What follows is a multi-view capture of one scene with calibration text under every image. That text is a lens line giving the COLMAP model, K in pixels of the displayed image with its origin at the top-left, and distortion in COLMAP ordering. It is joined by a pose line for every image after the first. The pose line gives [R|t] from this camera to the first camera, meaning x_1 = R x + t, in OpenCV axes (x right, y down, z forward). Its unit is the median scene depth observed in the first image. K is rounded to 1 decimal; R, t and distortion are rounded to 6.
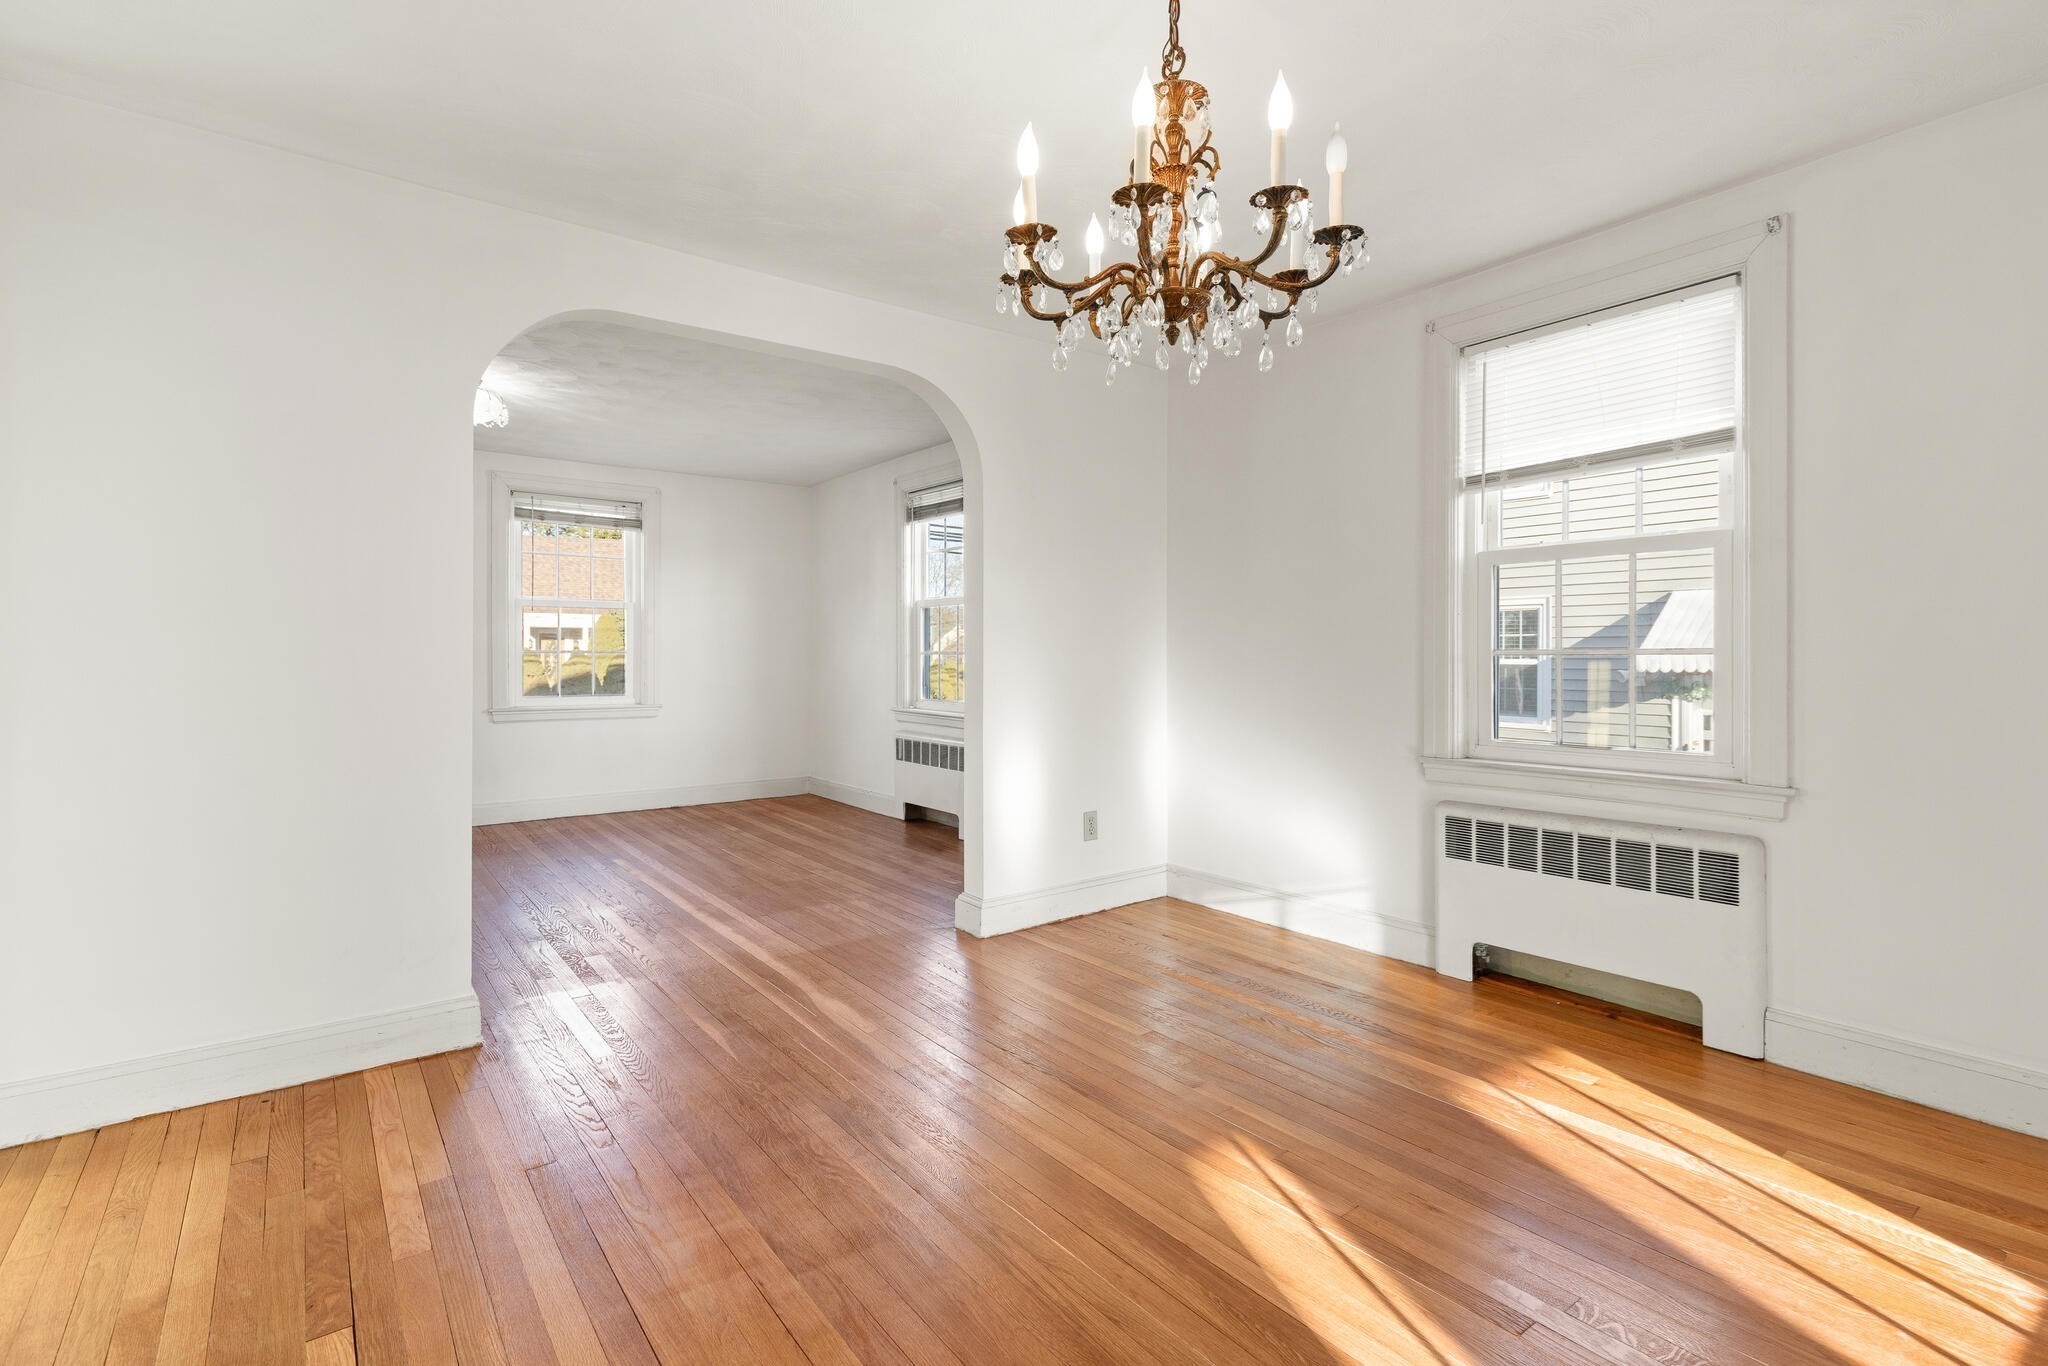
lens RADIAL K [[957.0, 0, 1023.7], [0, 957.0, 656.4], [0, 0, 1]] dist [0.002221, 0.000365]
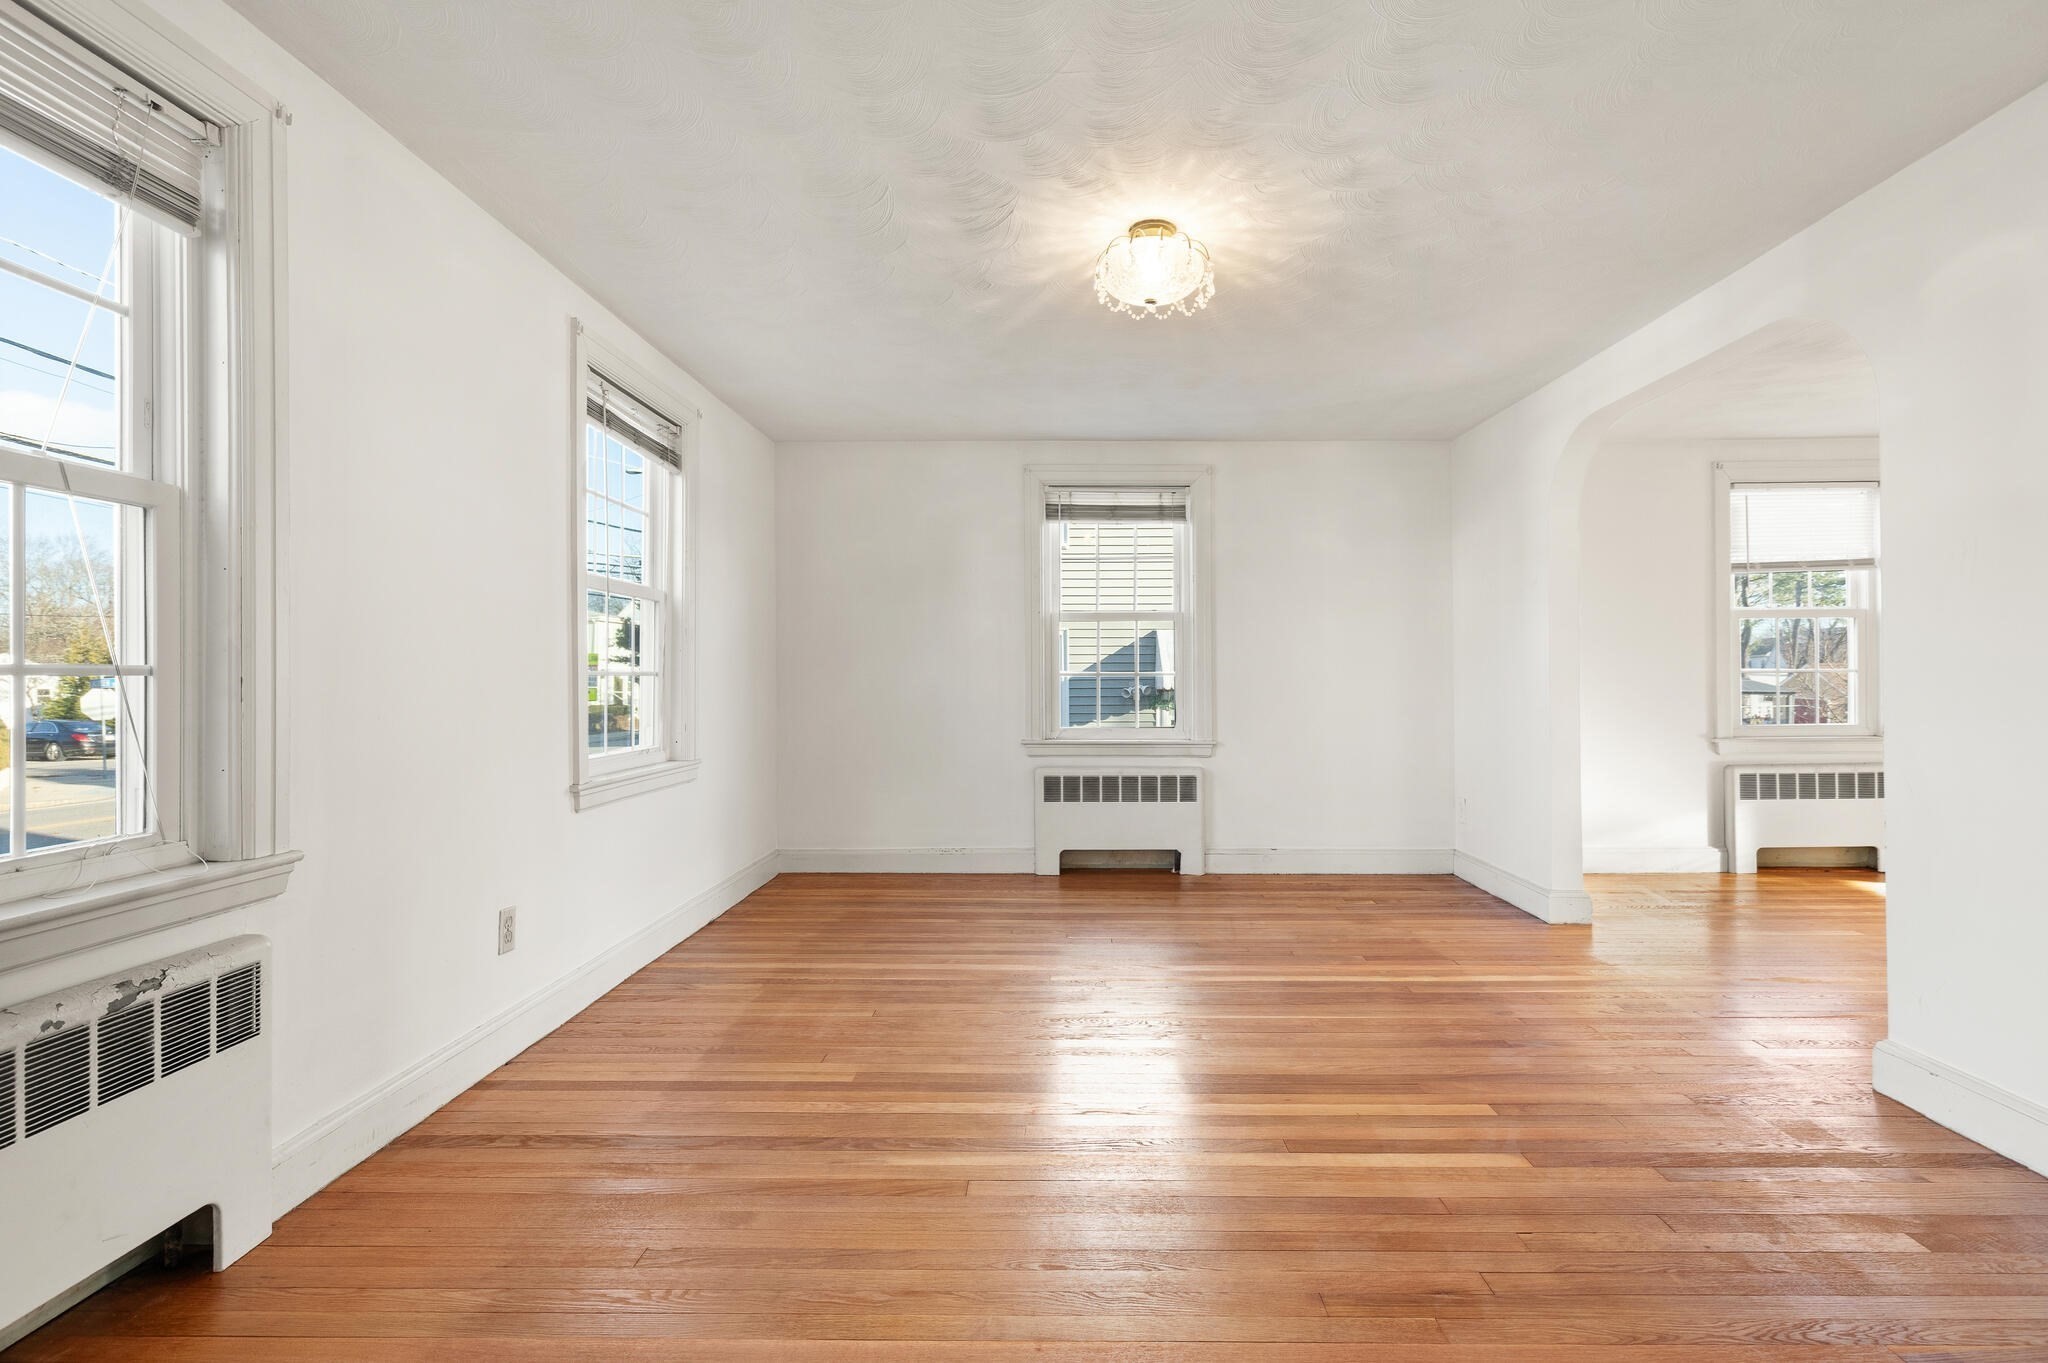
lens RADIAL K [[955.6, 0, 1040.9], [0, 955.6, 680.6], [0, 0, 1]] dist [0.002563, 0.000172]
pose [[0.613507, -0.005277, 0.789672, -1.833490], [0.005757, 0.999981, 0.002209, 0.000028], [-0.789668, 0.003190, 0.613526, 1.118081]]
